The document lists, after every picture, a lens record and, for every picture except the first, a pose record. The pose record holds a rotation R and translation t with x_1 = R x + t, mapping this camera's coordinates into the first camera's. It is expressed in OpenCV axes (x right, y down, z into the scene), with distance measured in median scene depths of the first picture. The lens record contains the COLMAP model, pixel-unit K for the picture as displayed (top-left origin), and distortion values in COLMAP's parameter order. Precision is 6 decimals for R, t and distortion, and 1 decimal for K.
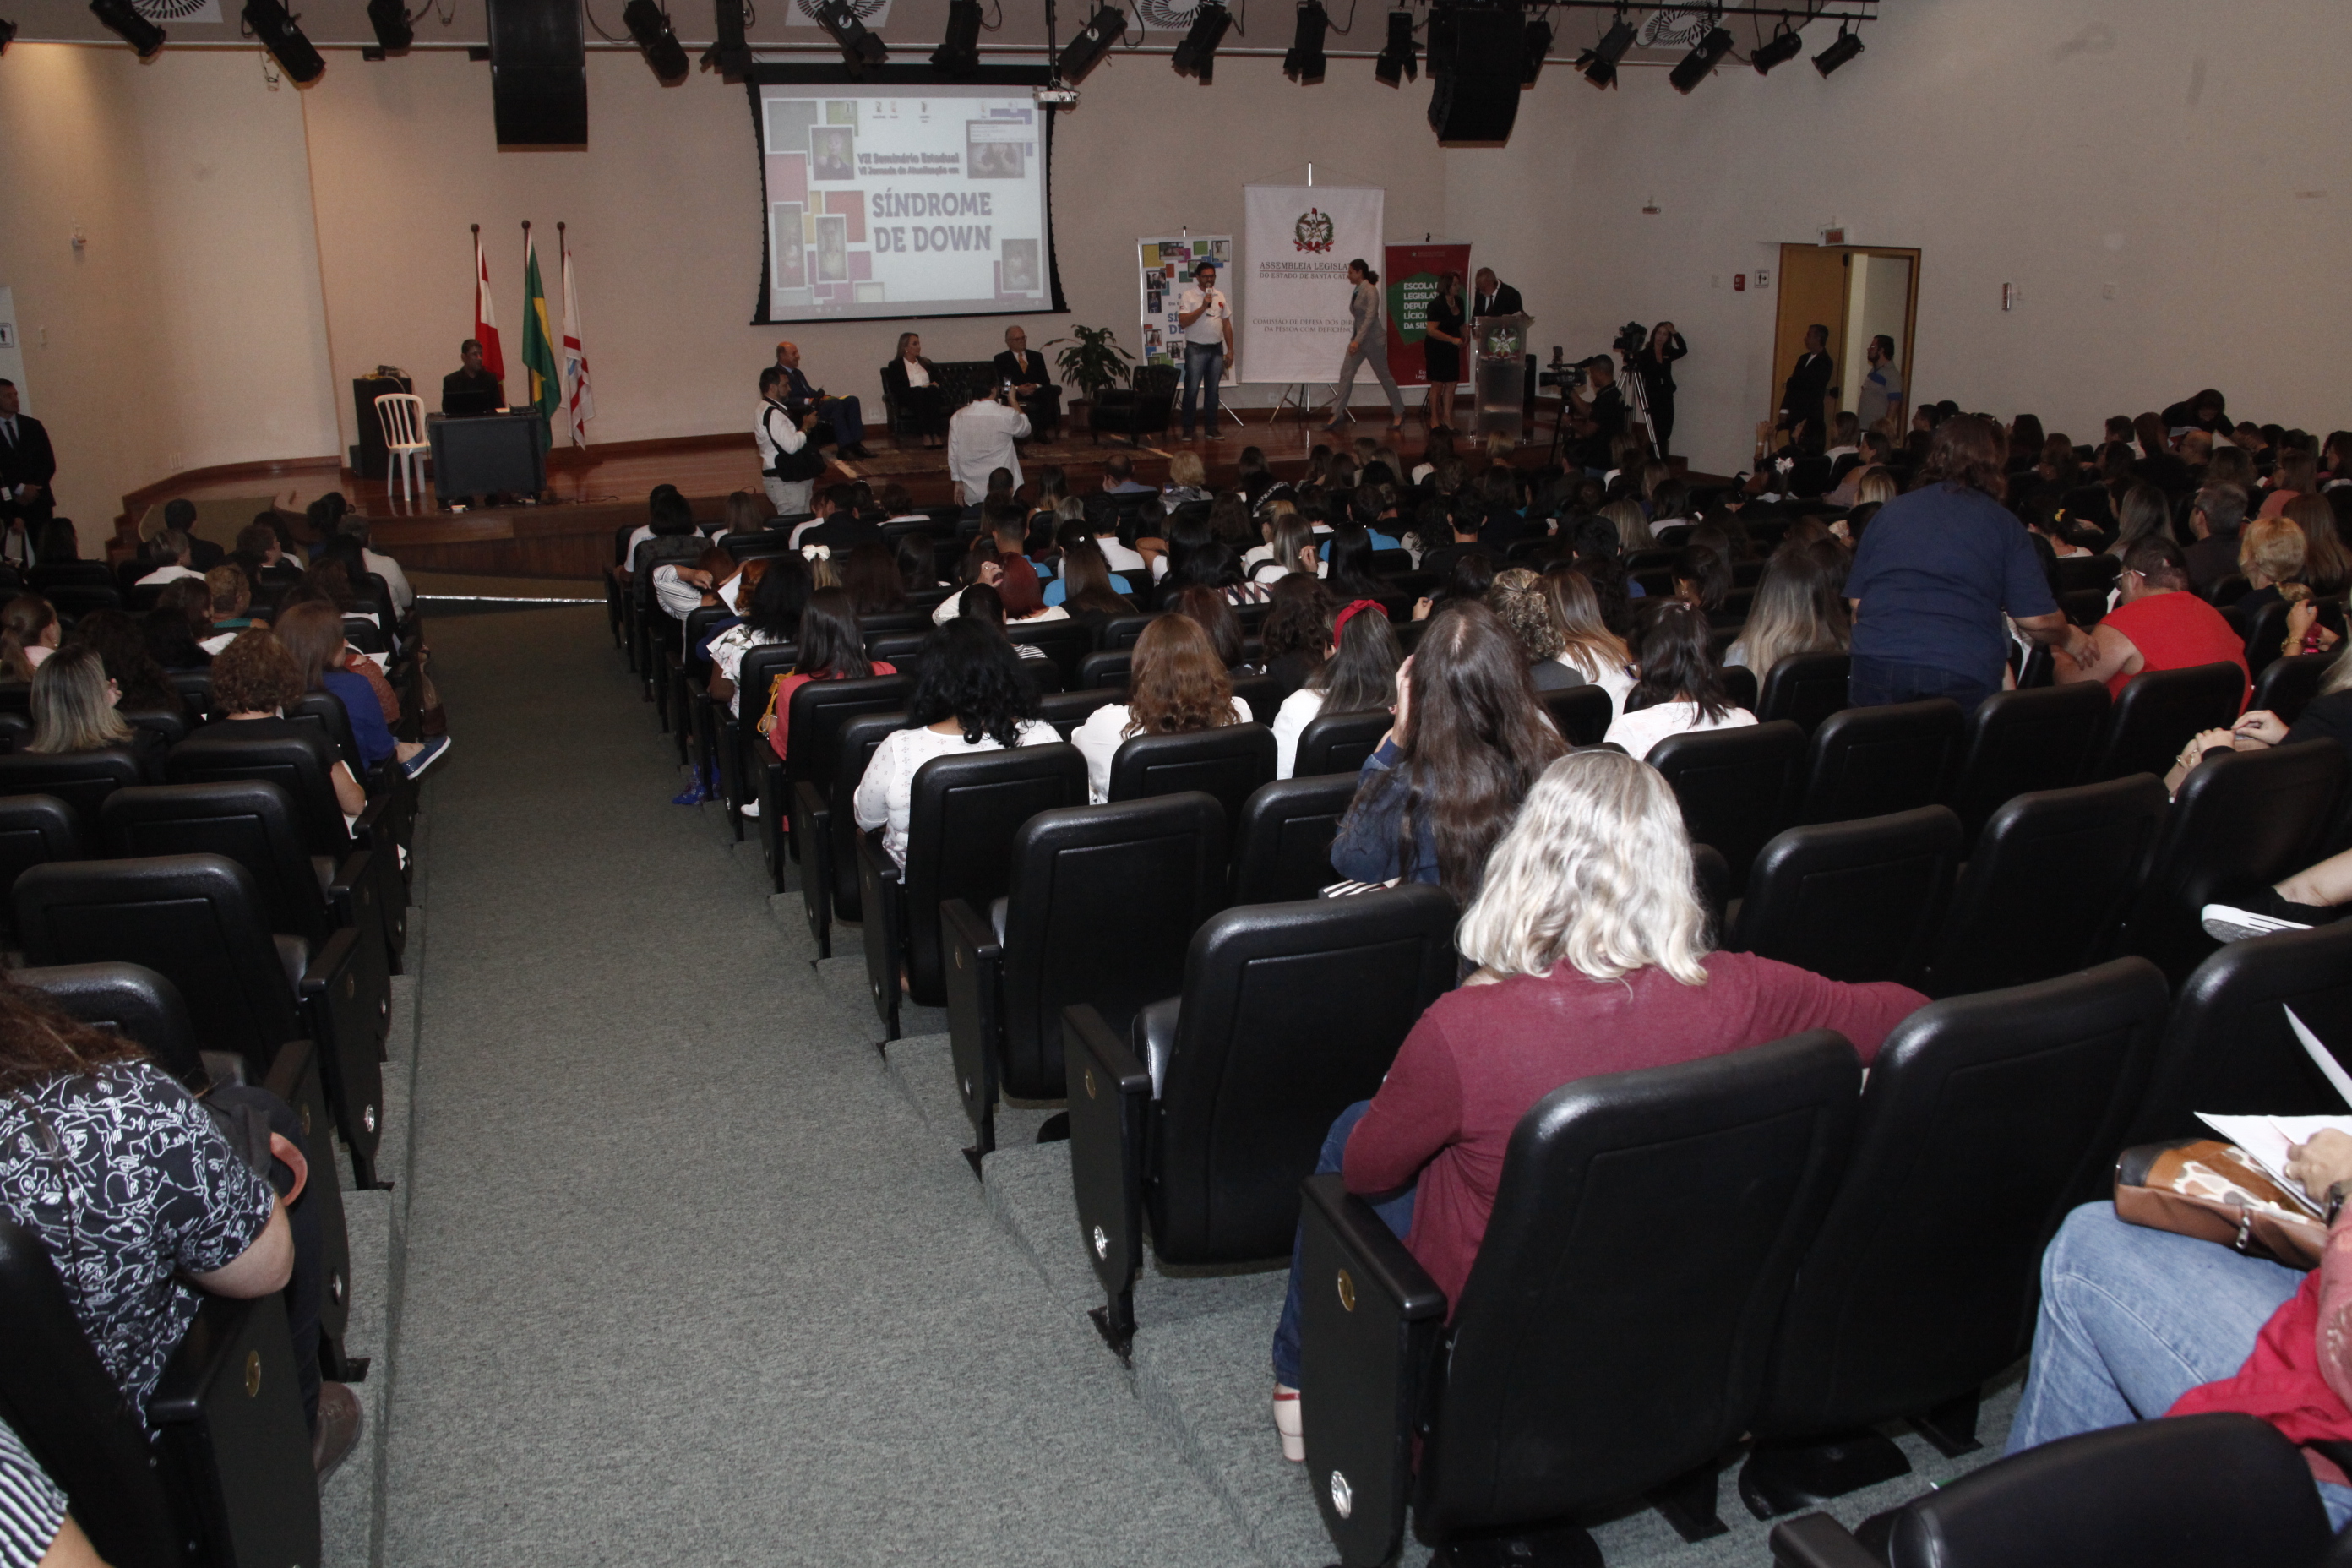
lens RADIAL K [[1939.5, 0, 1170.8], [0, 1939.5, 784.8], [0, 0, 1]] dist [-0.150137, 0.120329]
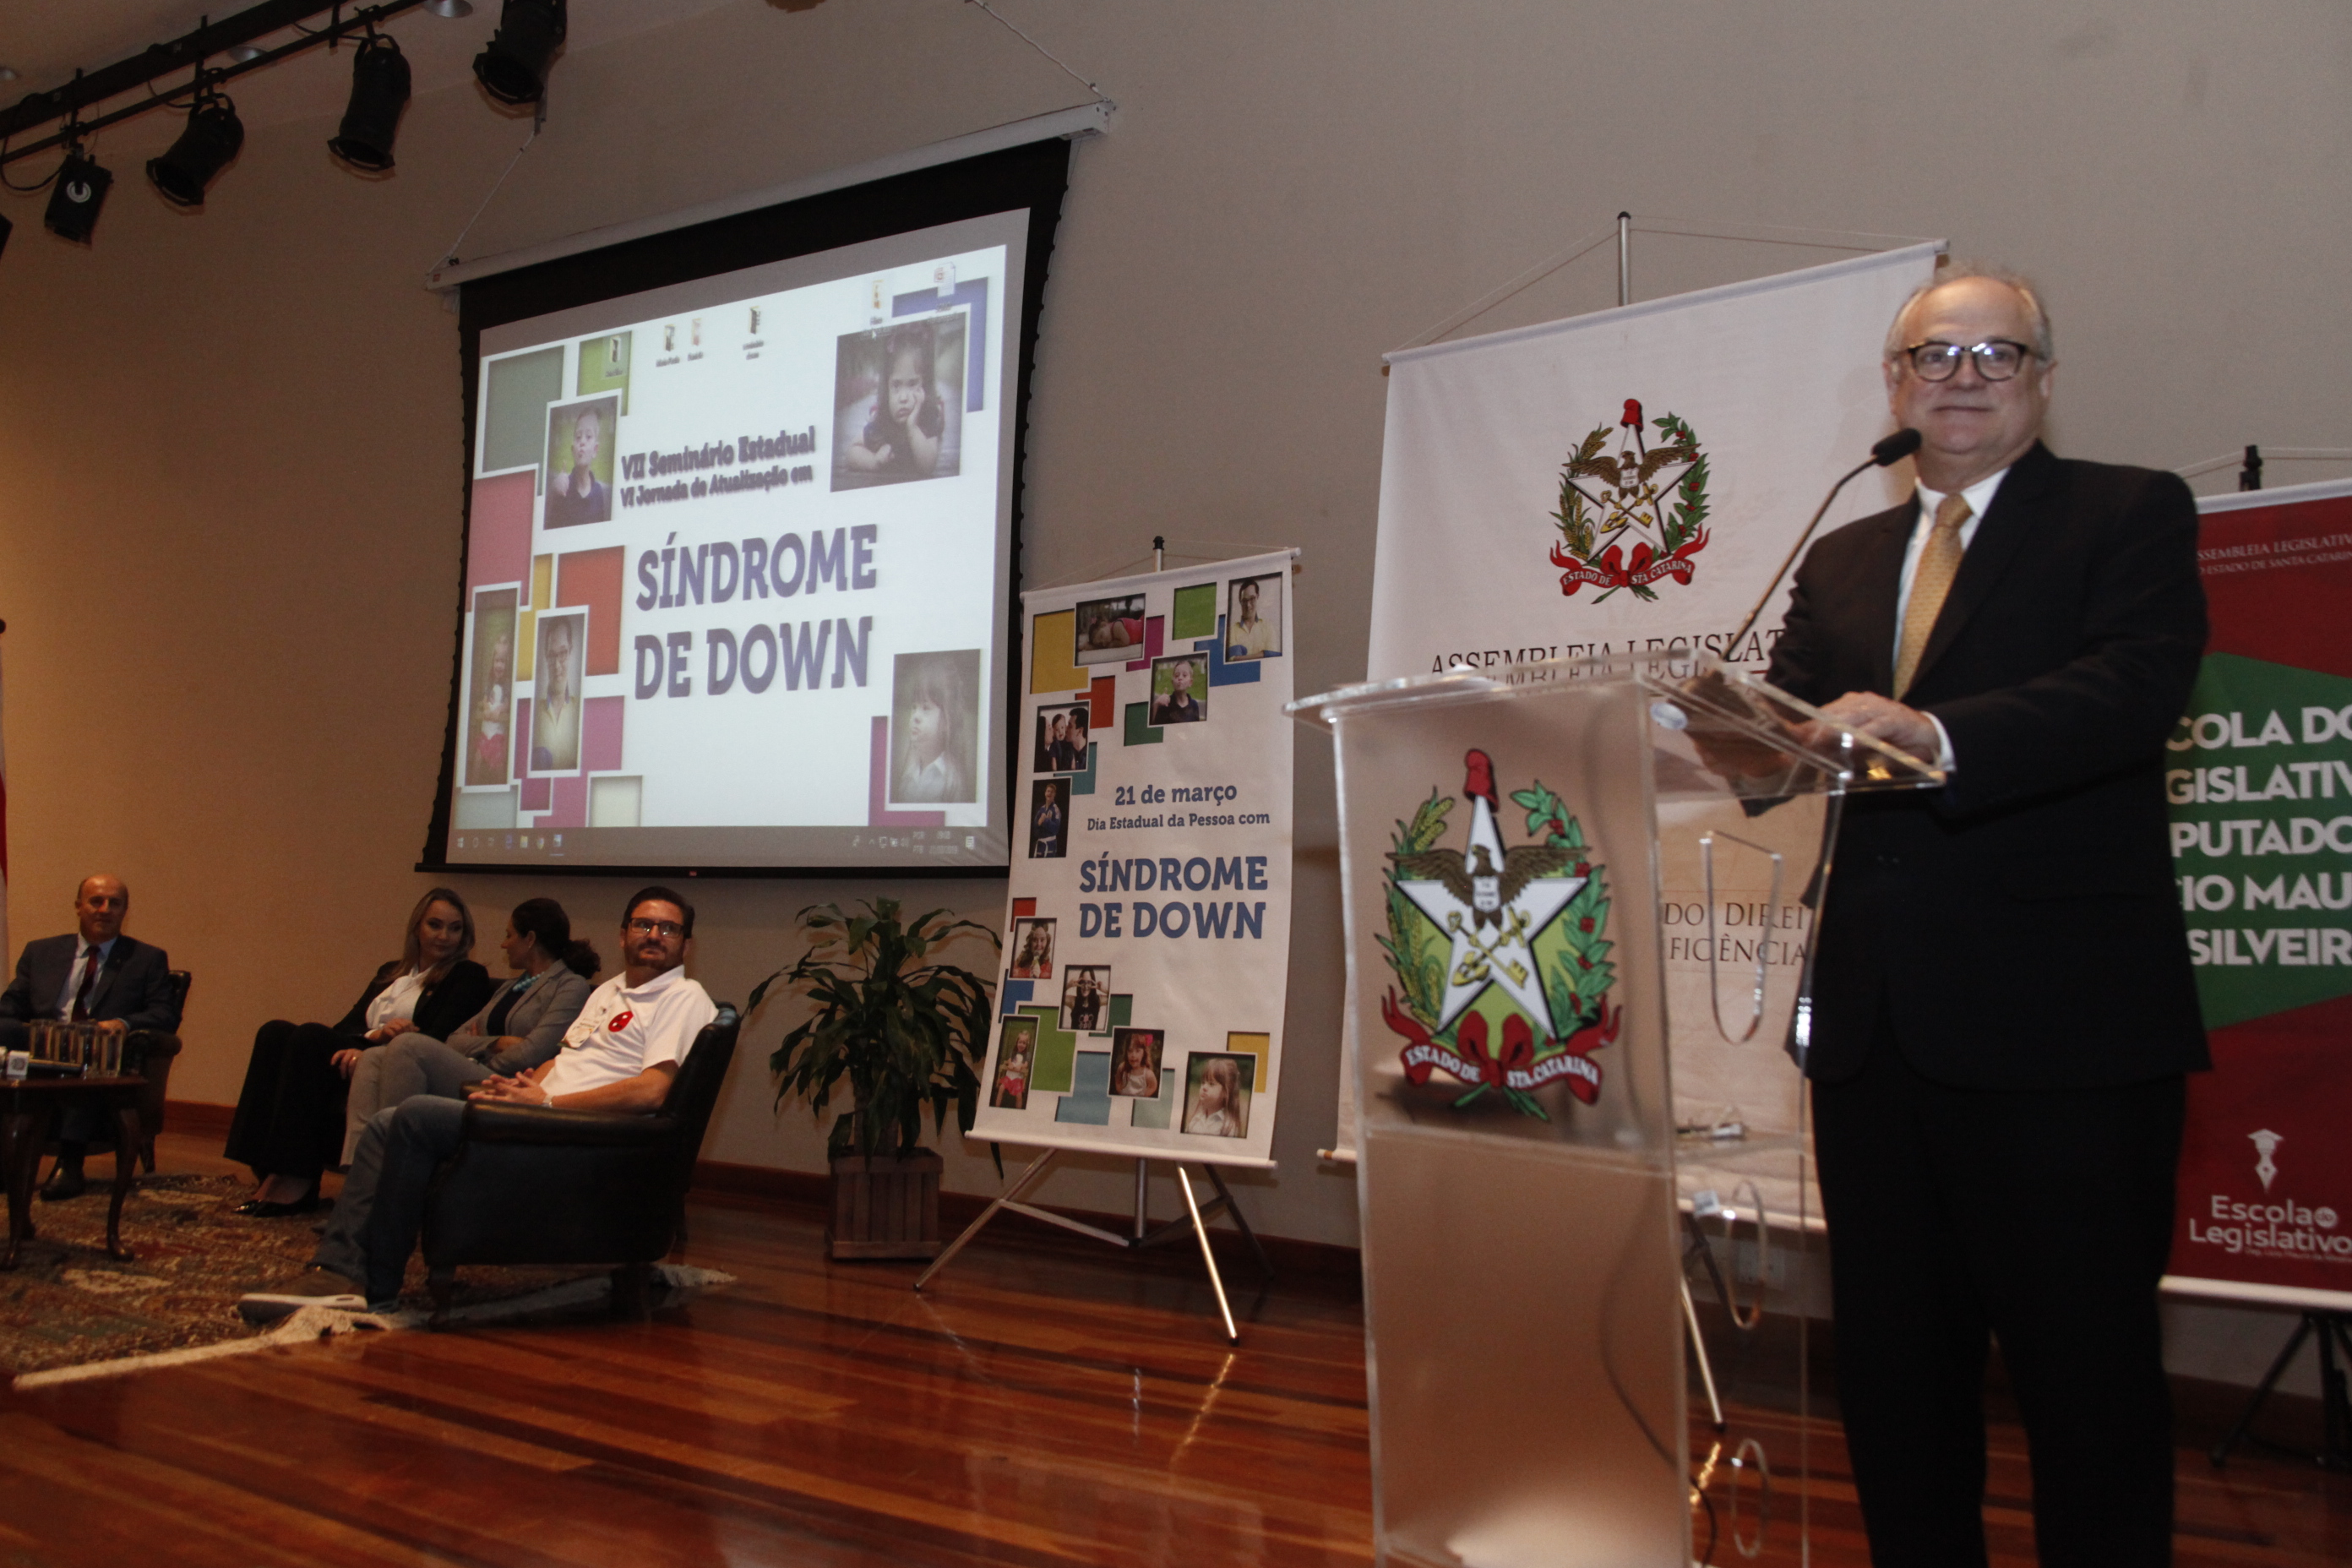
lens RADIAL K [[2051.7, 0, 1176.0], [0, 2051.7, 784.0], [0, 0, 1]] dist [-0.136003, 0.146210]
pose [[0.583798, -0.038375, -0.810992, 0.239585], [-0.267377, 0.934075, -0.236672, -0.195643], [0.766609, 0.355009, 0.535050, 0.873507]]
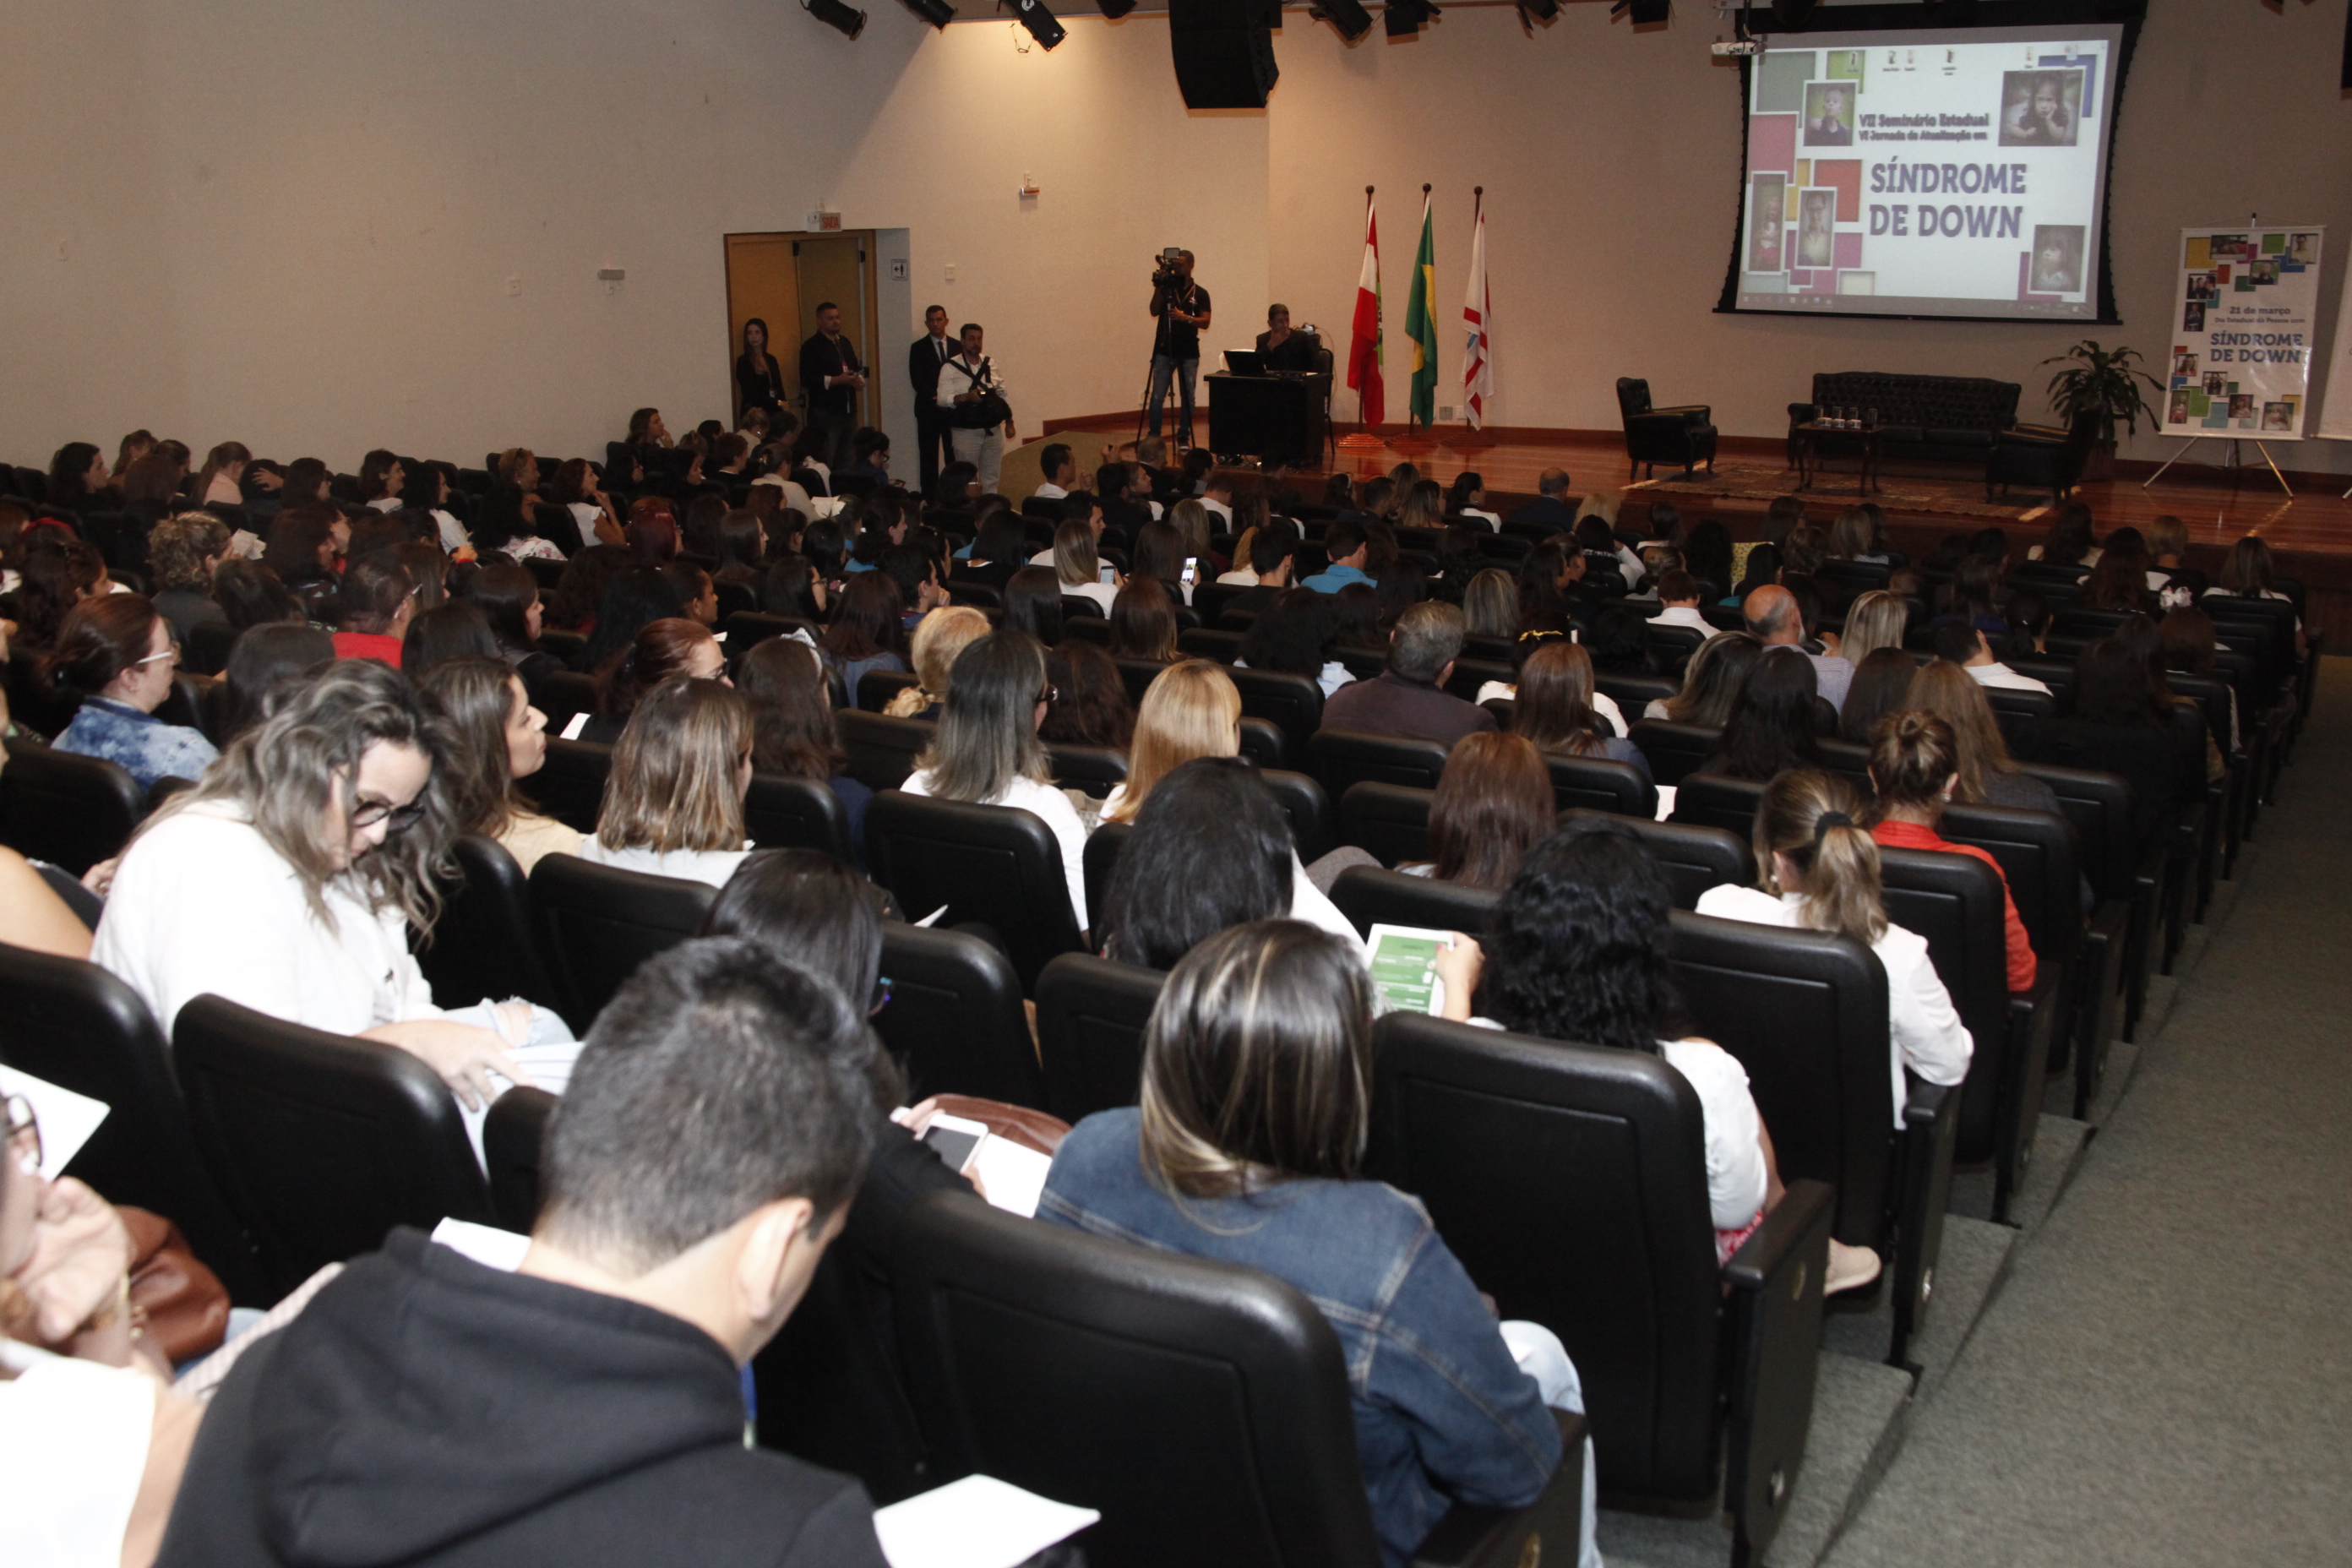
lens RADIAL K [[2252.7, 0, 1186.2], [0, 2252.7, 787.5], [0, 0, 1]] dist [-0.101296, 0.159394]
pose [[0.632990, 0.207987, -0.745698, 0.427575], [-0.226094, 0.970907, 0.078880, -0.055626], [0.740409, 0.118667, 0.661598, 0.172874]]
